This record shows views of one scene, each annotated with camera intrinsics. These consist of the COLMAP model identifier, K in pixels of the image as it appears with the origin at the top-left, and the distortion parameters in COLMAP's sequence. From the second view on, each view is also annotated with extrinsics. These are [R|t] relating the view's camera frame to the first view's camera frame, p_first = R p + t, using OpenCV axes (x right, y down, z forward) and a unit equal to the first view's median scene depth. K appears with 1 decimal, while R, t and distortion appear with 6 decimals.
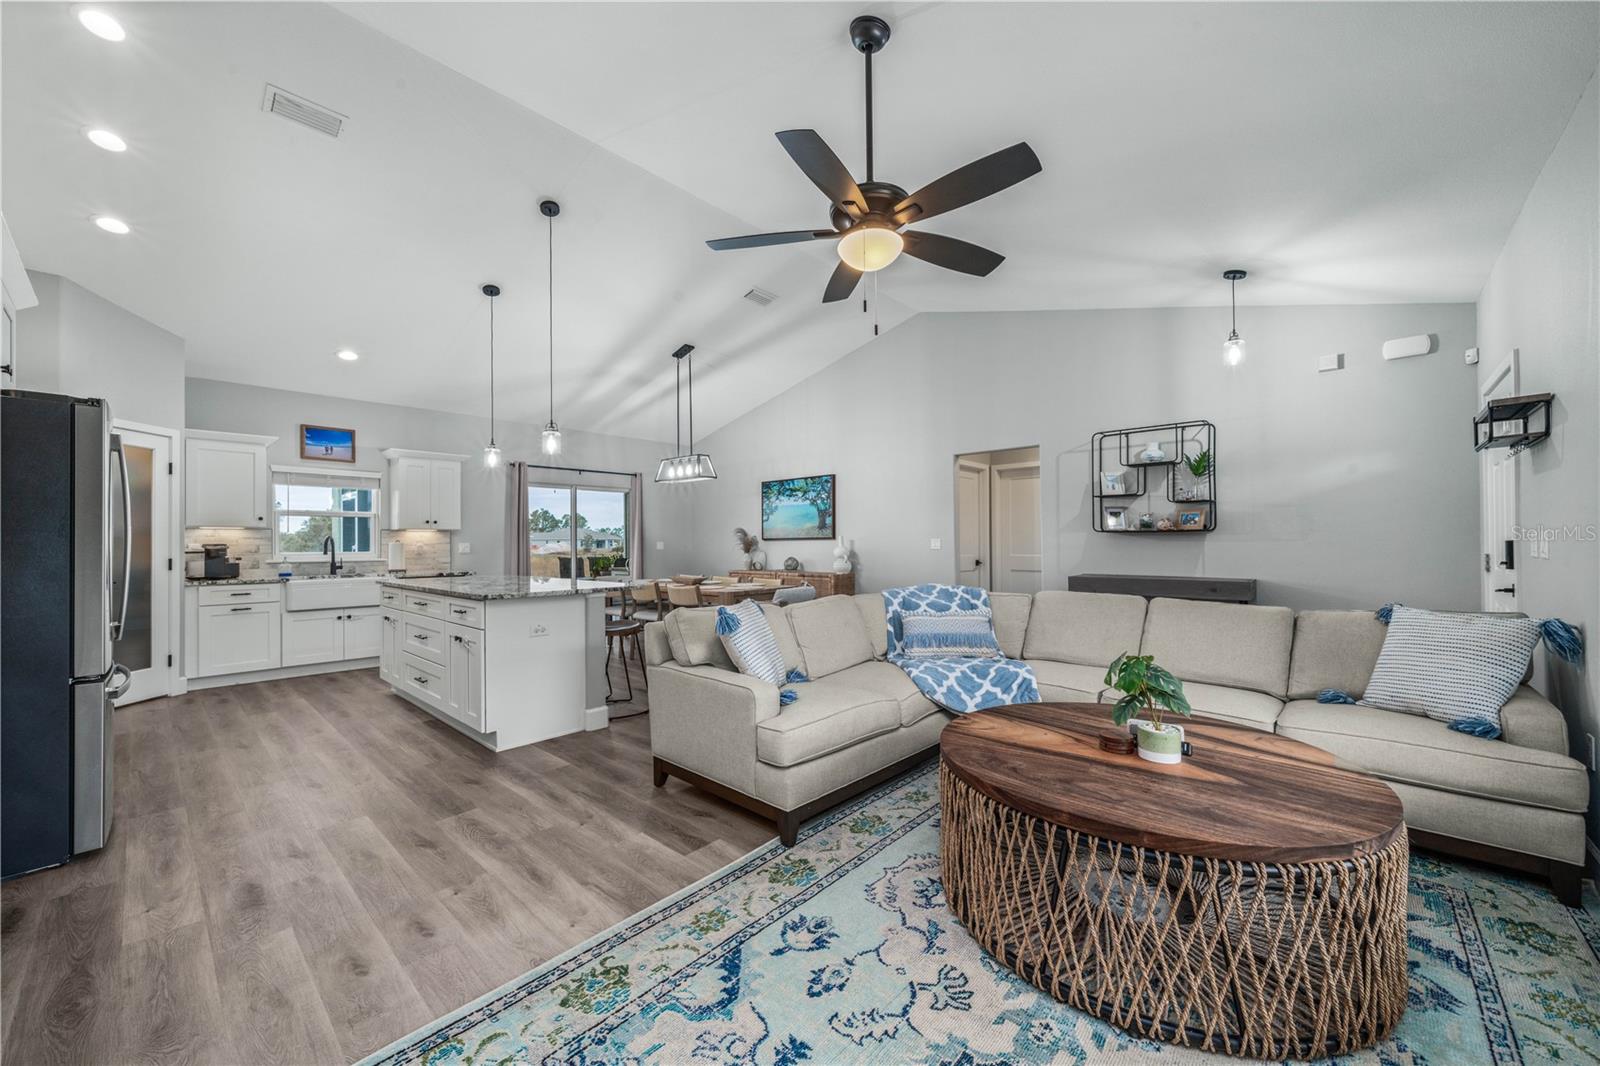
lens RADIAL K [[606.4, 0, 792.9], [0, 606.4, 540.0], [0, 0, 1]] dist [-0.005855, 0.000107]
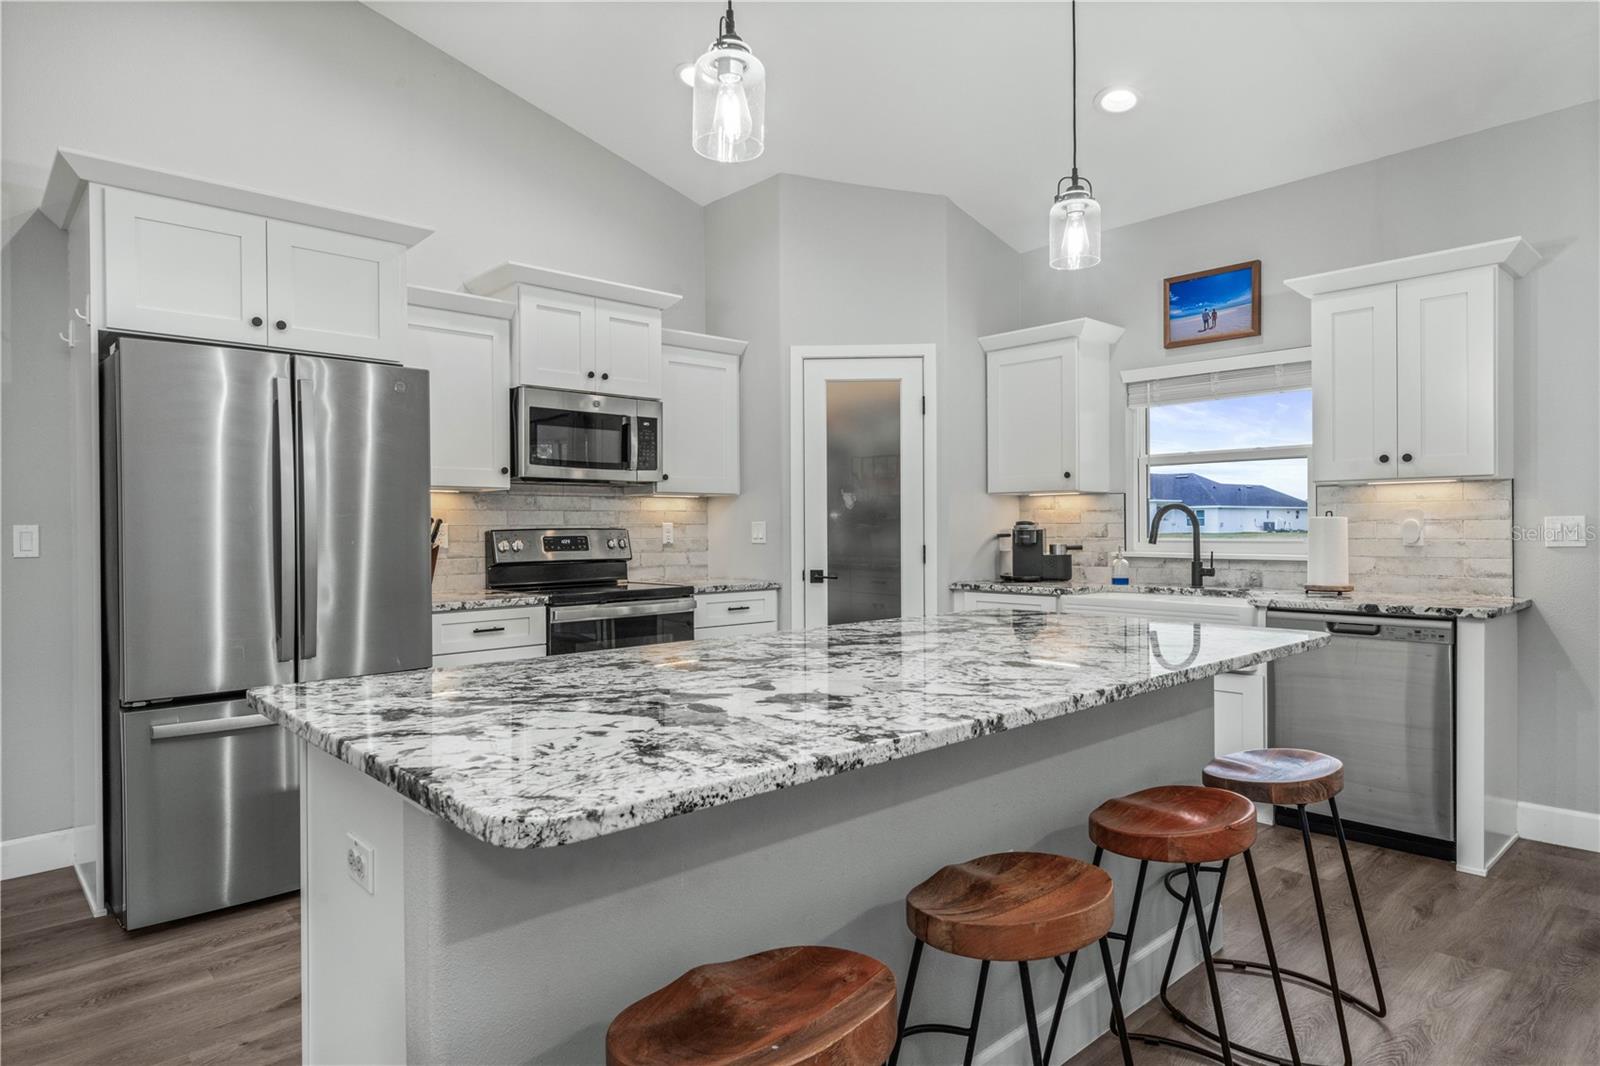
lens RADIAL K [[926.6, 0, 799.0], [0, 926.6, 537.4], [0, 0, 1]] dist [0.002284, 0.000030]
pose [[-0.084353, 0.018230, -0.996269, -0.027687], [0.013107, 0.999766, 0.017184, 0.003022], [0.996350, -0.011609, -0.084572, 0.791831]]
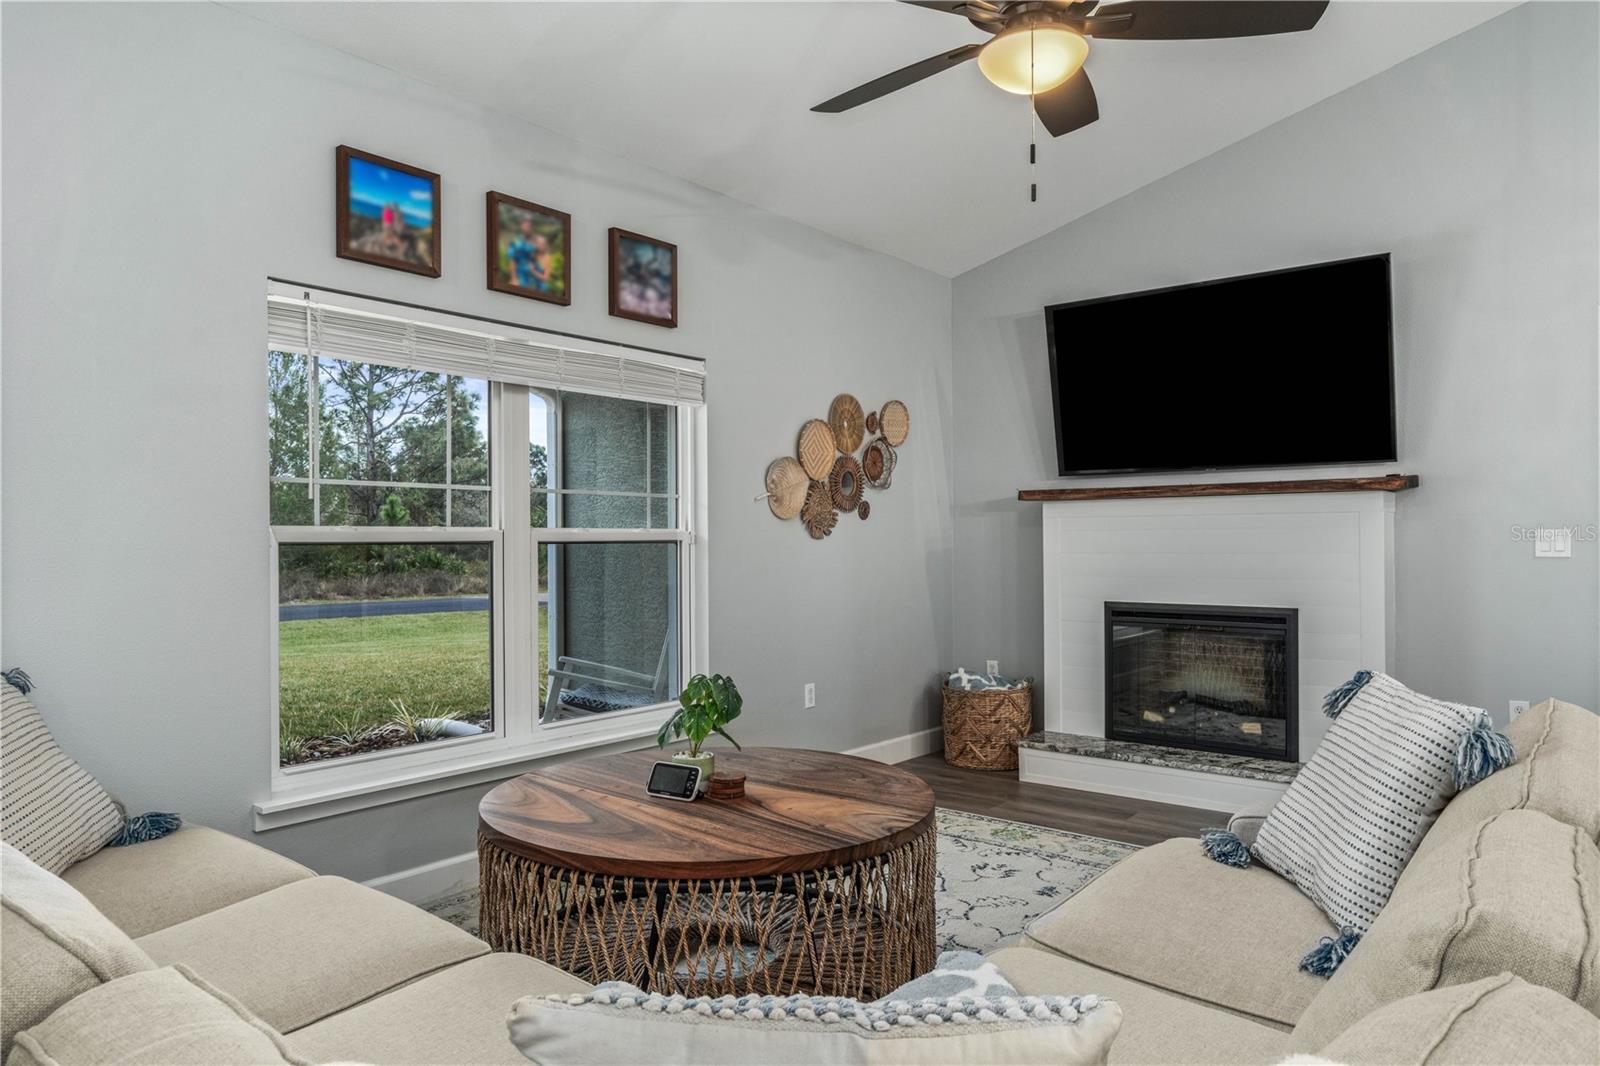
lens RADIAL K [[1042.9, 0, 786.4], [0, 1042.9, 535.1], [0, 0, 1]] dist [0.042618, 0.001221]
pose [[-0.998361, 0.008932, -0.056531, 0.184921], [0.009091, 0.999955, -0.002555, -0.003469], [0.056505, -0.003064, -0.998398, 0.863345]]
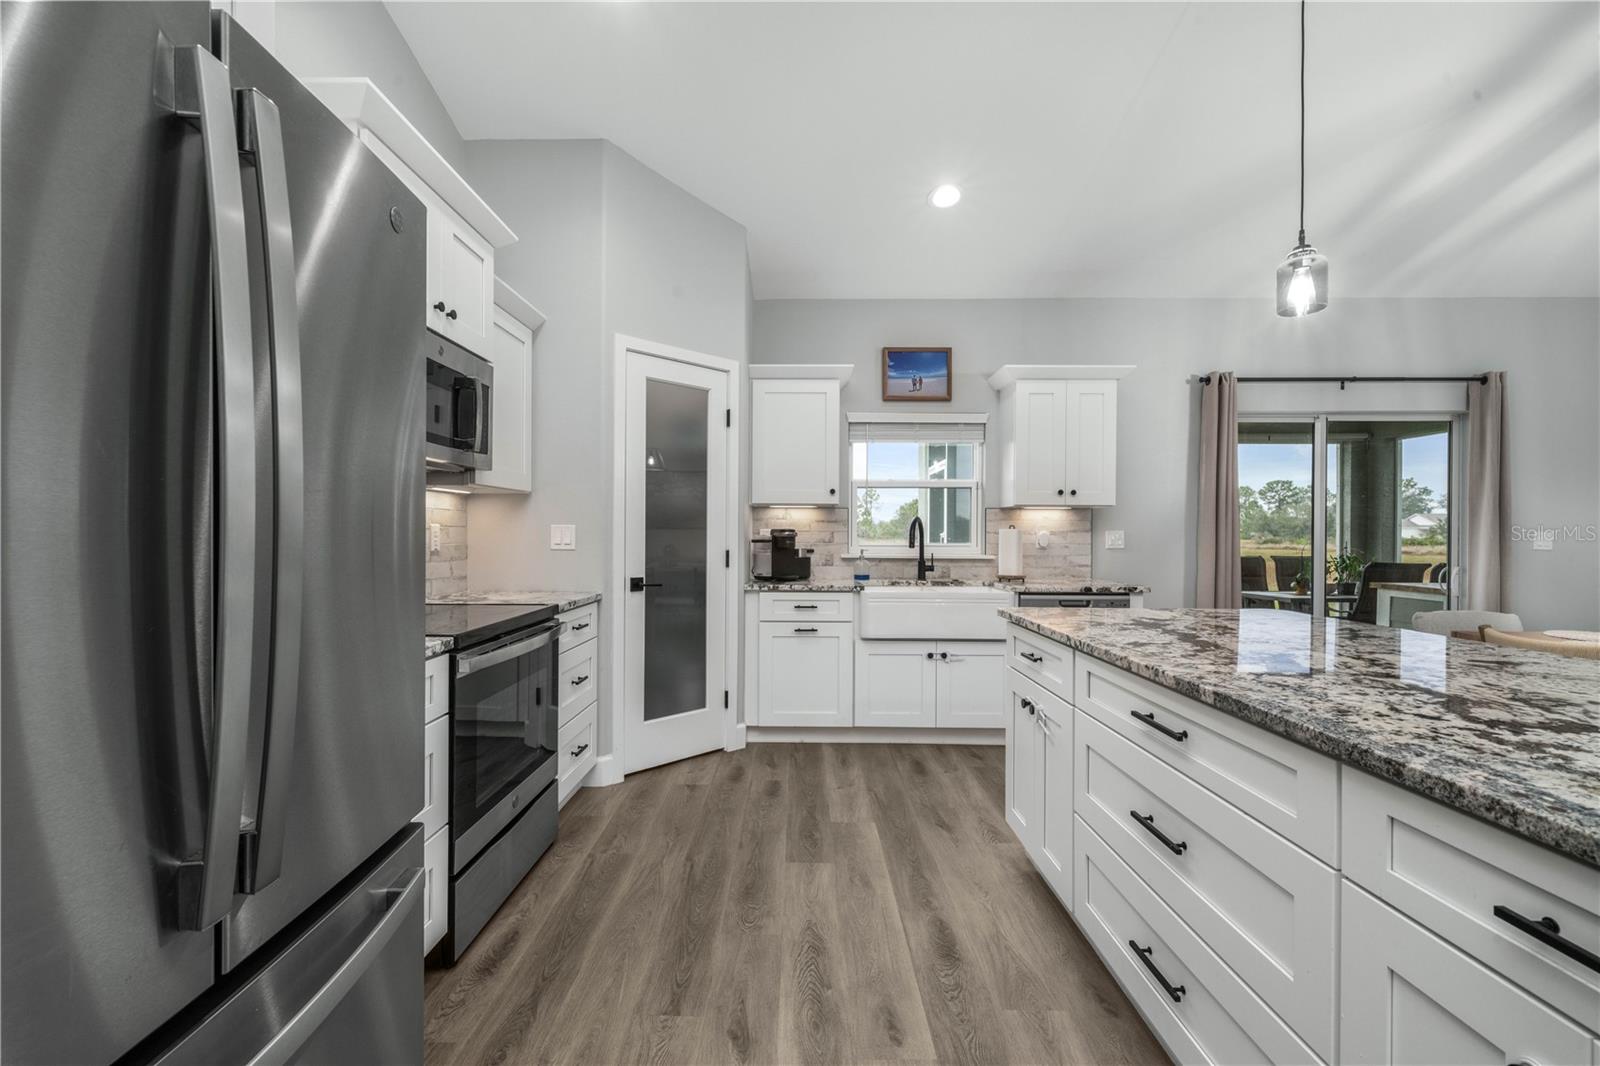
lens RADIAL K [[663.8, 0, 788.0], [0, 663.8, 533.5], [0, 0, 1]] dist [-0.002134, -0.000073]
pose [[0.666436, 0.010007, -0.745495, -0.357592], [-0.004762, 0.999947, 0.009166, 0.004058], [0.745547, -0.002559, 0.666448, 0.460132]]
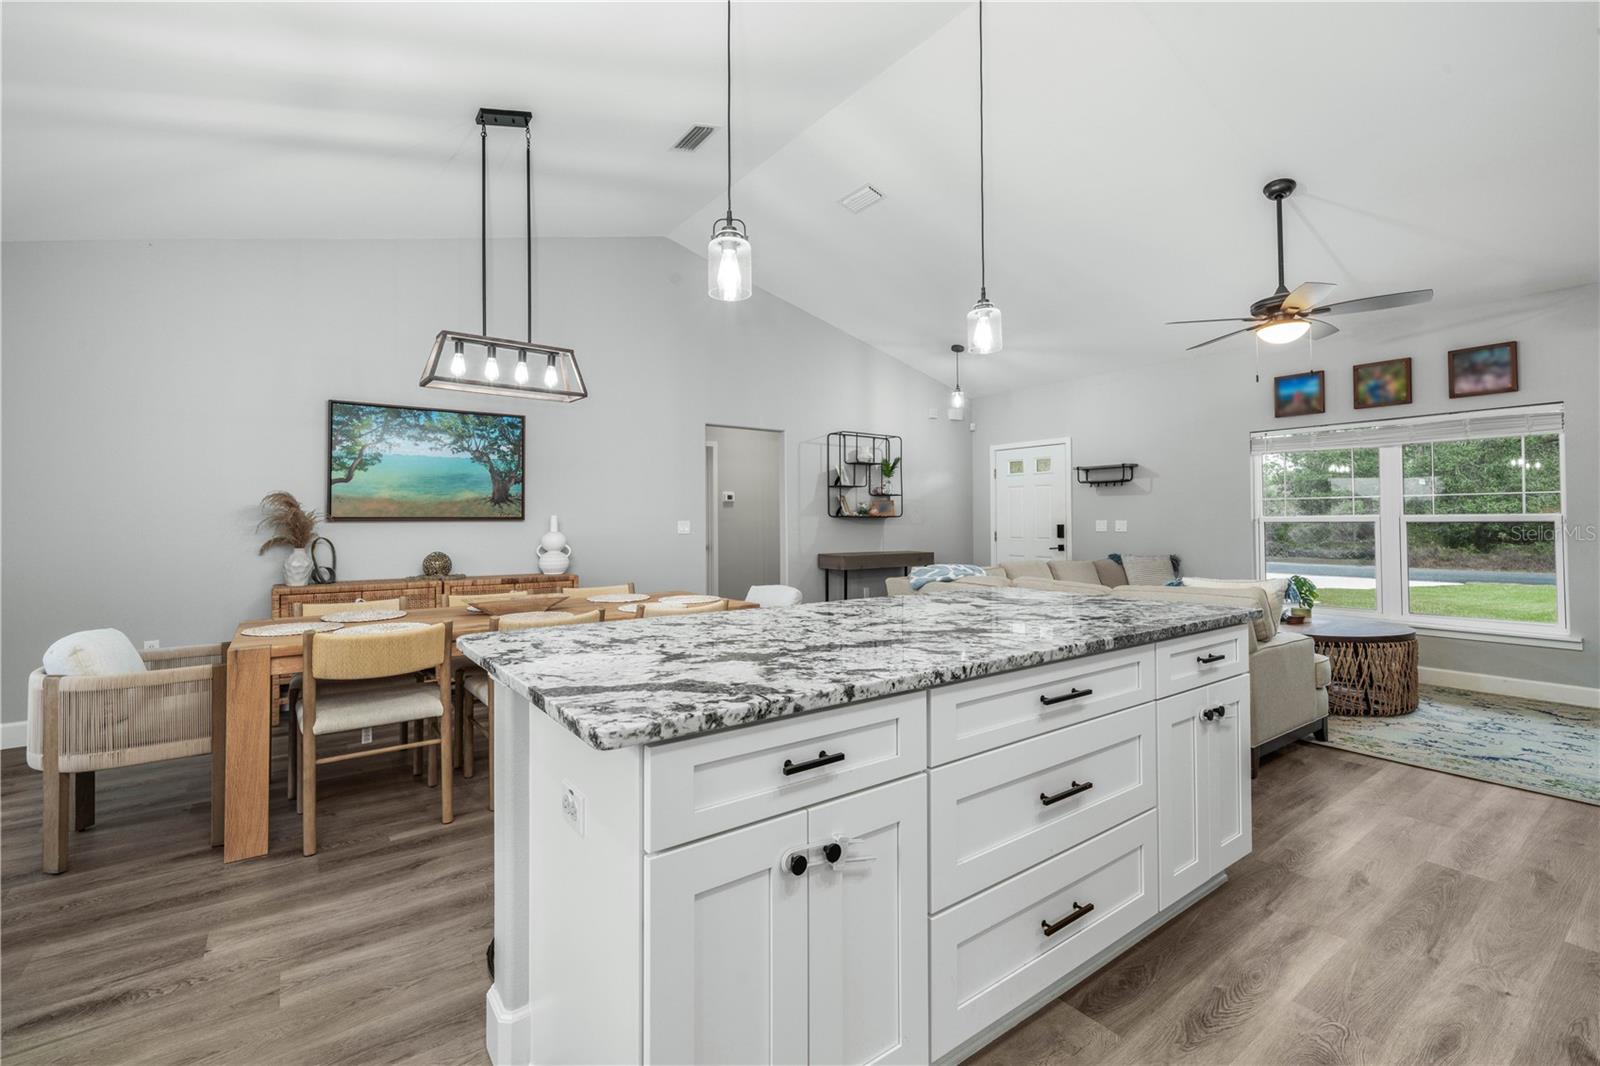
lens RADIAL K [[681.1, 0, 793.2], [0, 681.1, 519.5], [0, 0, 1]] dist [-0.012323, -0.000458]
pose [[0.211133, 0.012572, 0.977376, -0.738283], [-0.002689, 0.999921, -0.012281, 0.007722], [-0.977454, -0.000035, 0.211150, 0.771157]]
